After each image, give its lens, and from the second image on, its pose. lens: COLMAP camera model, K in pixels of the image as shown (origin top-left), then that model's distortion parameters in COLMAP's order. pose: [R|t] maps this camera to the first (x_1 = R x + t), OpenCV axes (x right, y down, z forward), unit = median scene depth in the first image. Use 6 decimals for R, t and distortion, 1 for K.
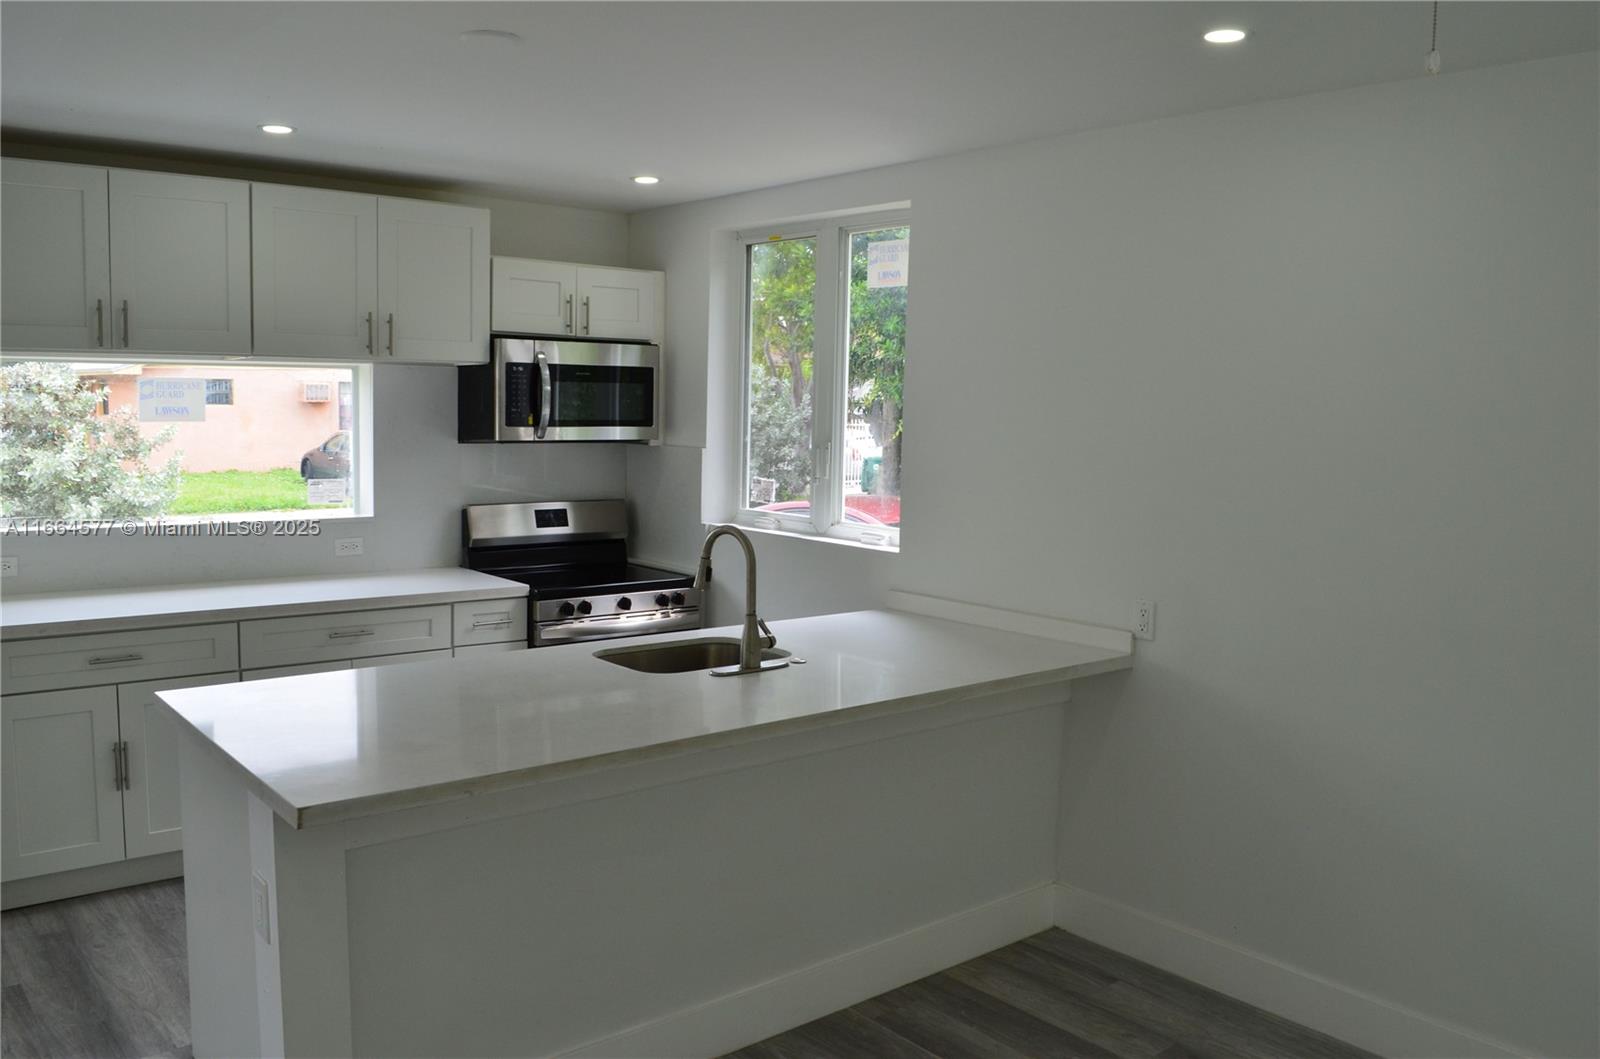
lens RADIAL K [[1276.9, 0, 800.4], [0, 1276.9, 528.7], [0, 0, 1]] dist [-0.065096, -0.005531]
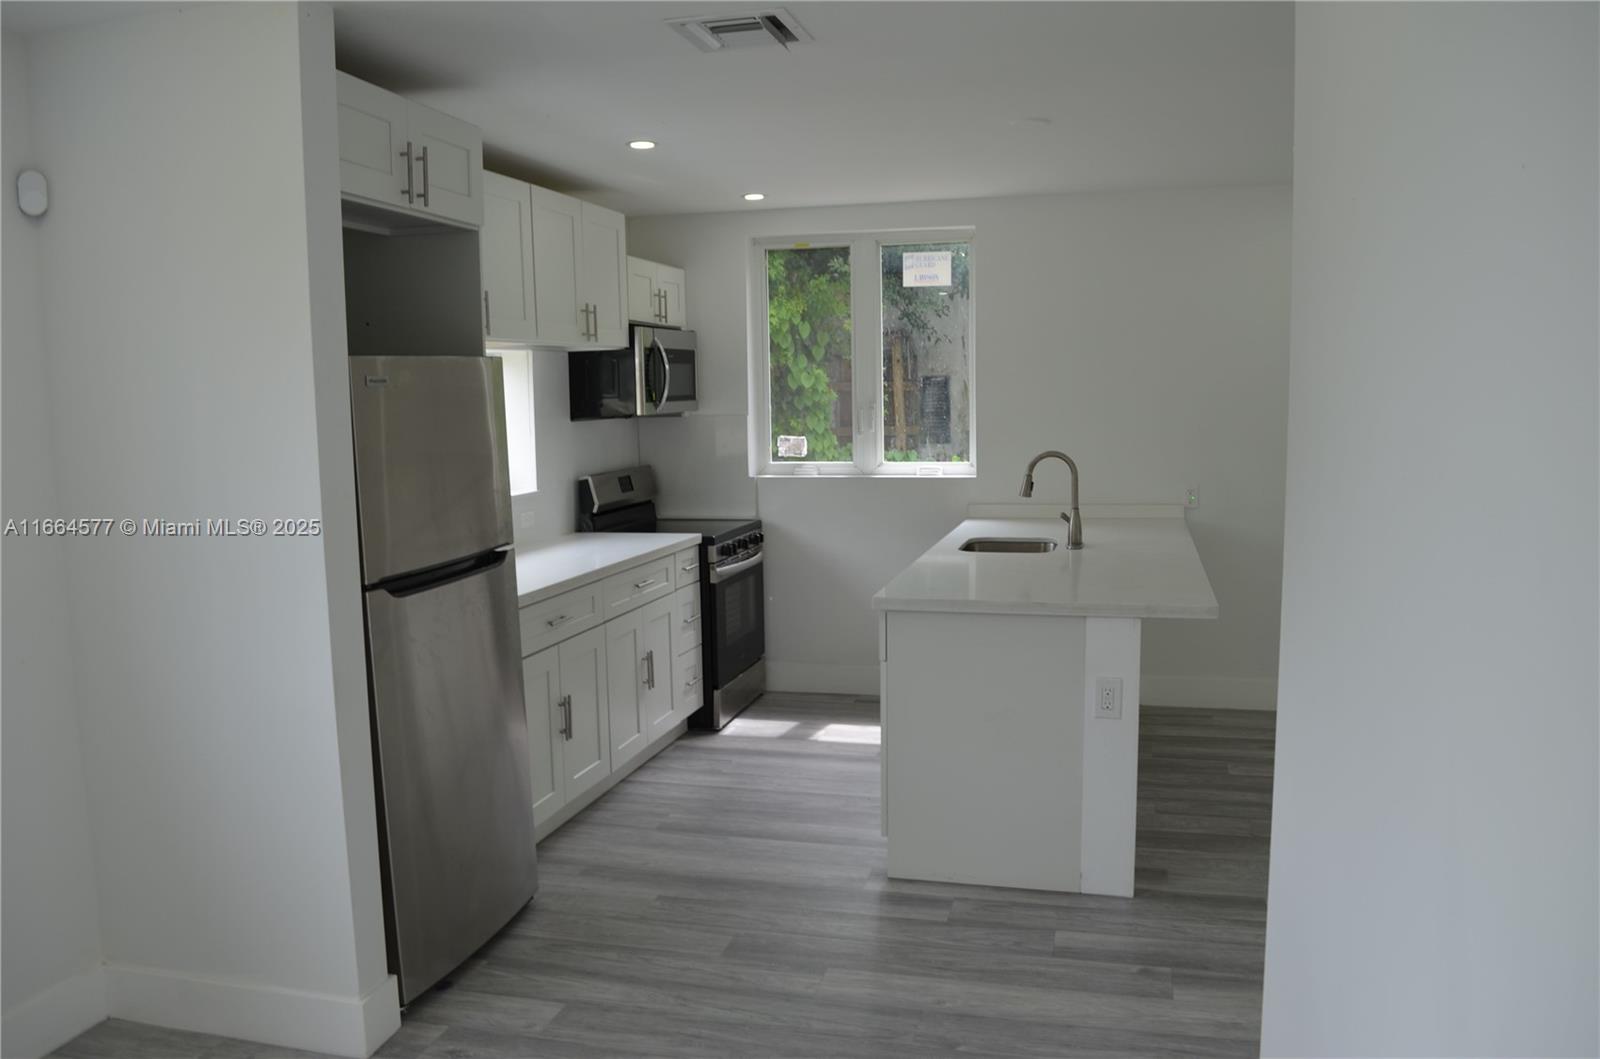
lens RADIAL K [[1276.9, 0, 802.4], [0, 1276.9, 528.2], [0, 0, 1]] dist [-0.065096, -0.005531]
pose [[0.810074, -0.101926, 0.577401, -0.799984], [0.095432, 0.994563, 0.041678, -0.001764], [-0.578510, 0.021340, 0.815396, -0.025686]]
